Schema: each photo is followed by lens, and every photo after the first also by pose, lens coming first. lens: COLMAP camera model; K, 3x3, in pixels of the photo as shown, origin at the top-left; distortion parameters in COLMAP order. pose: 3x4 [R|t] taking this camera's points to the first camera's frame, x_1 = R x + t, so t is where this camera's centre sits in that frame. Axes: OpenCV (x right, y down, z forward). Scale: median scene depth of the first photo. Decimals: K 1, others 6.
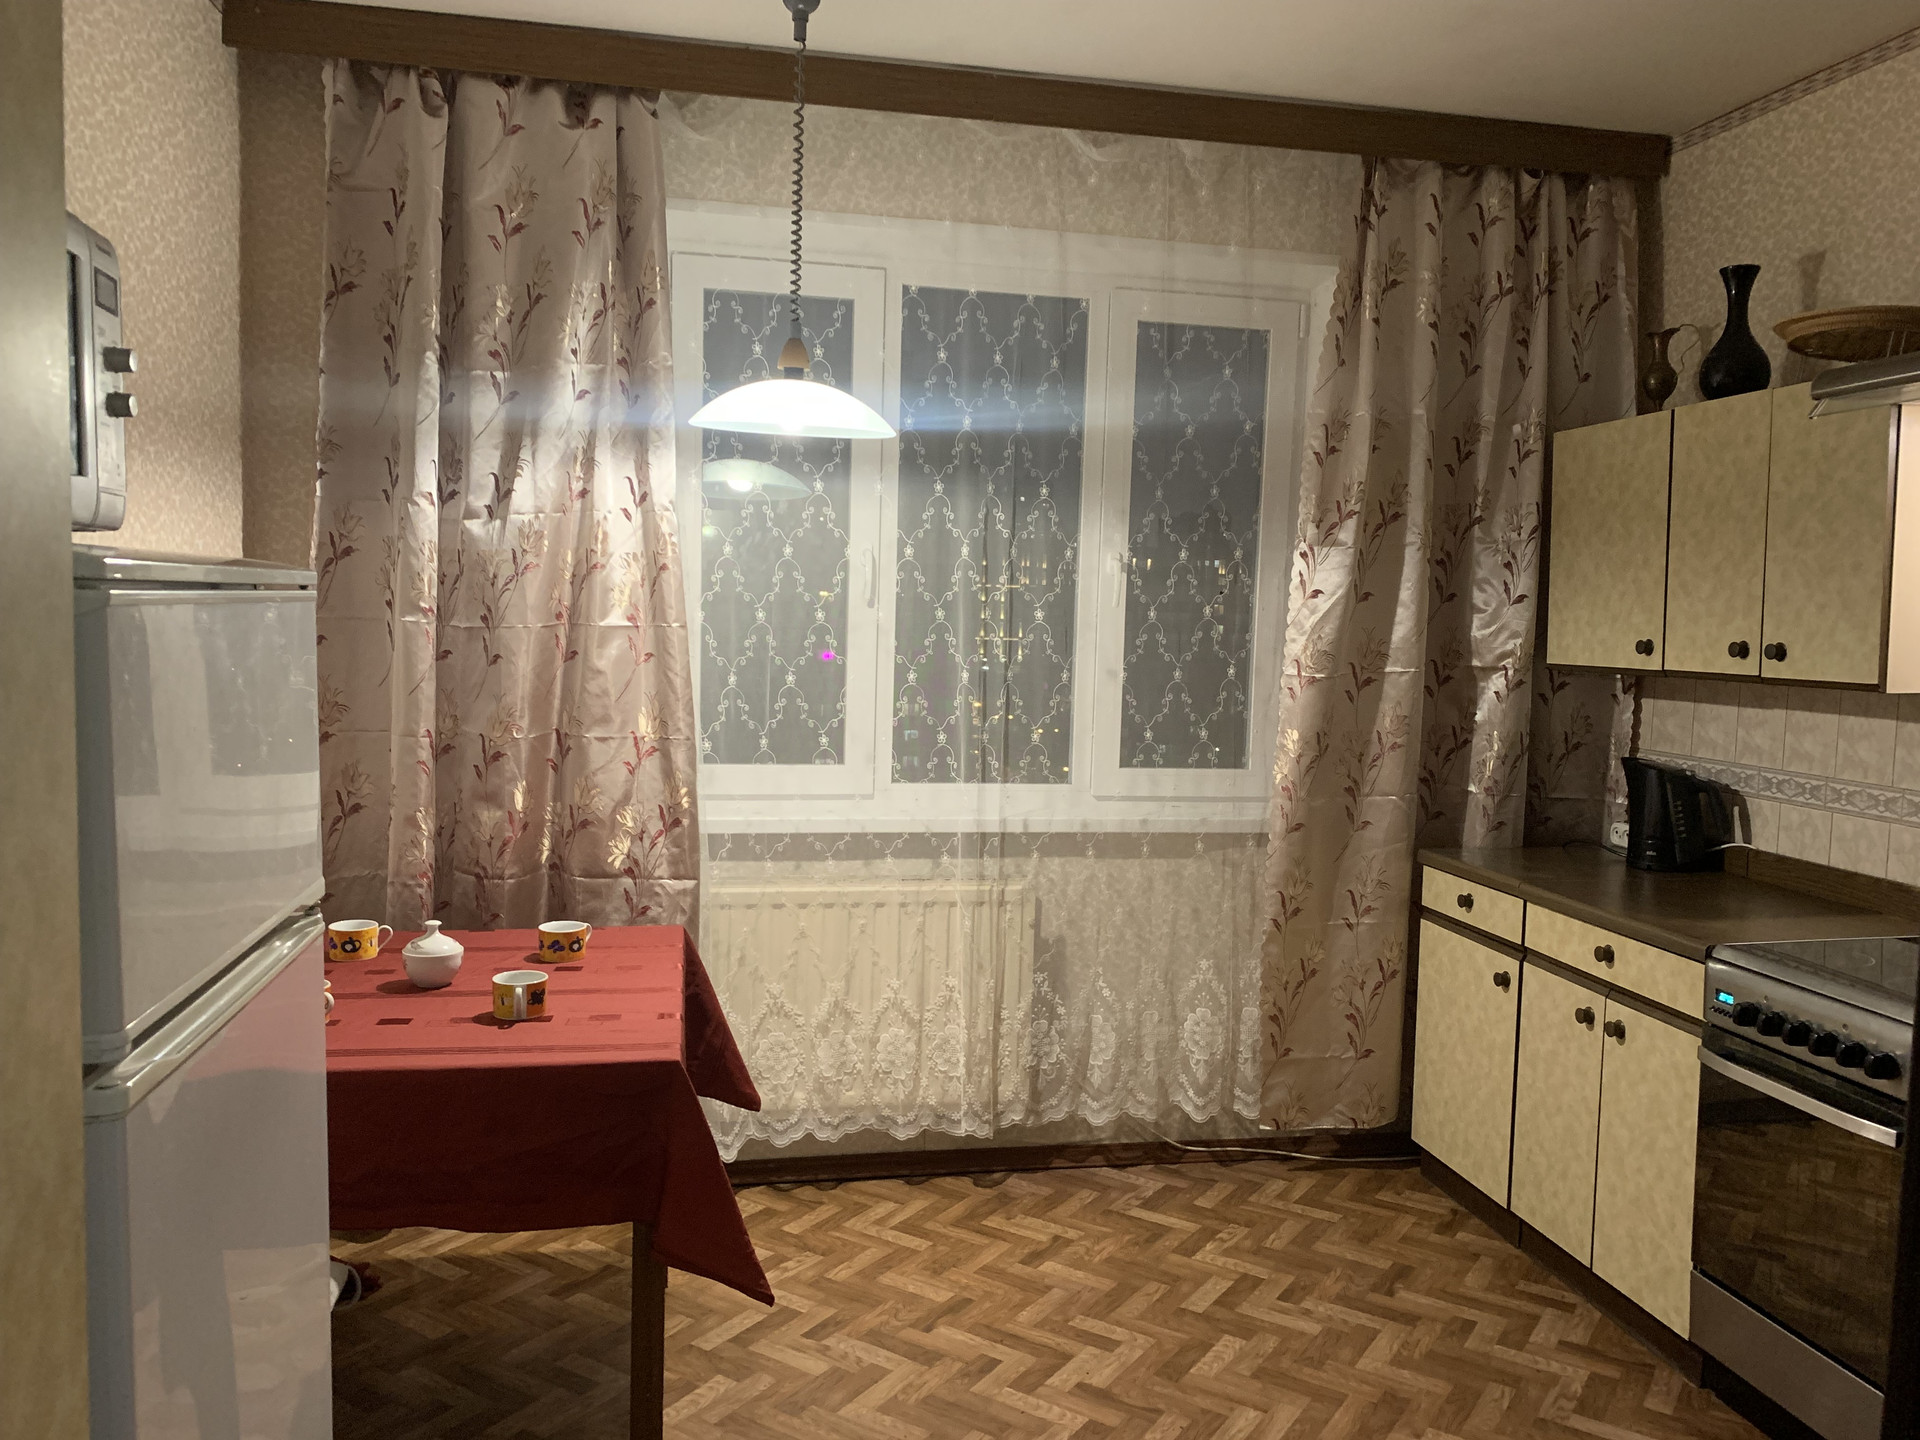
lens RADIAL K [[1522.5, 0, 954.1], [0, 1522.5, 715.2], [0, 0, 1]] dist [0.021160, -0.003829]
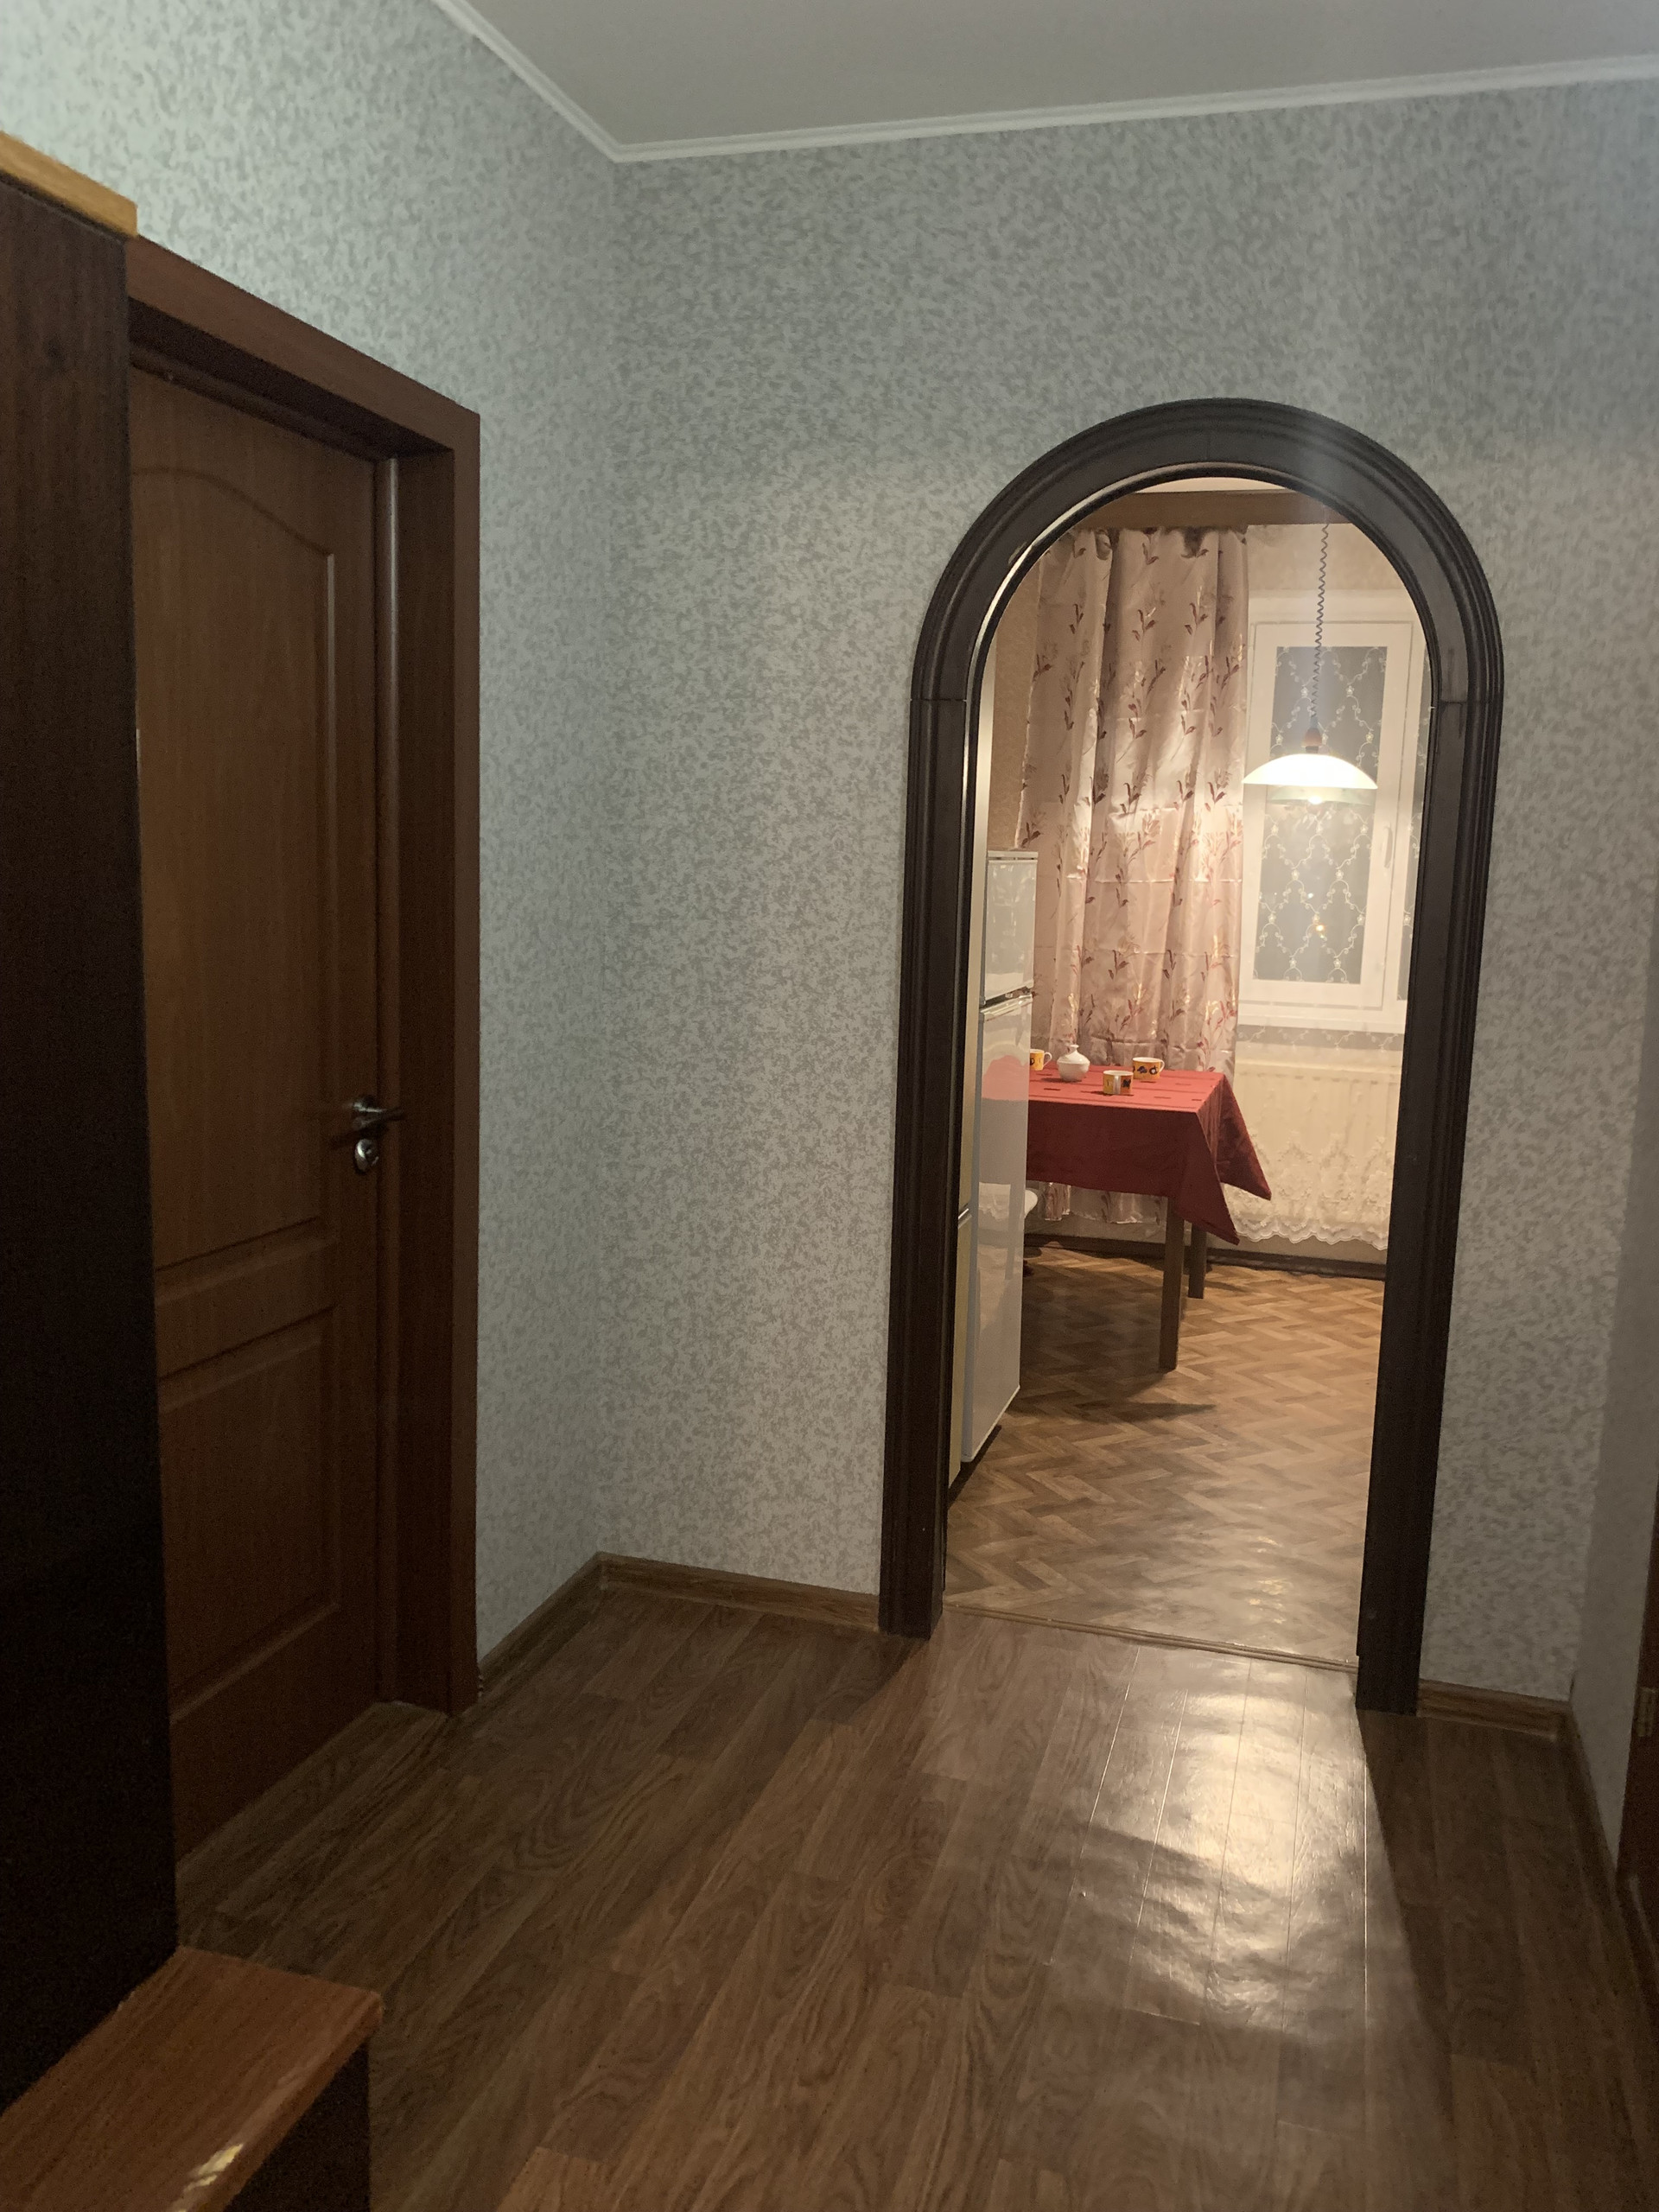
lens RADIAL K [[1754.0, 0, 831.2], [0, 1754.0, 1103.5], [0, 0, 1]] dist [0.021160, -0.003829]
pose [[0.887231, 0.066790, -0.456465, 0.271634], [-0.043672, 0.997181, 0.061023, 0.070963], [0.459254, -0.034207, 0.887646, -0.744773]]
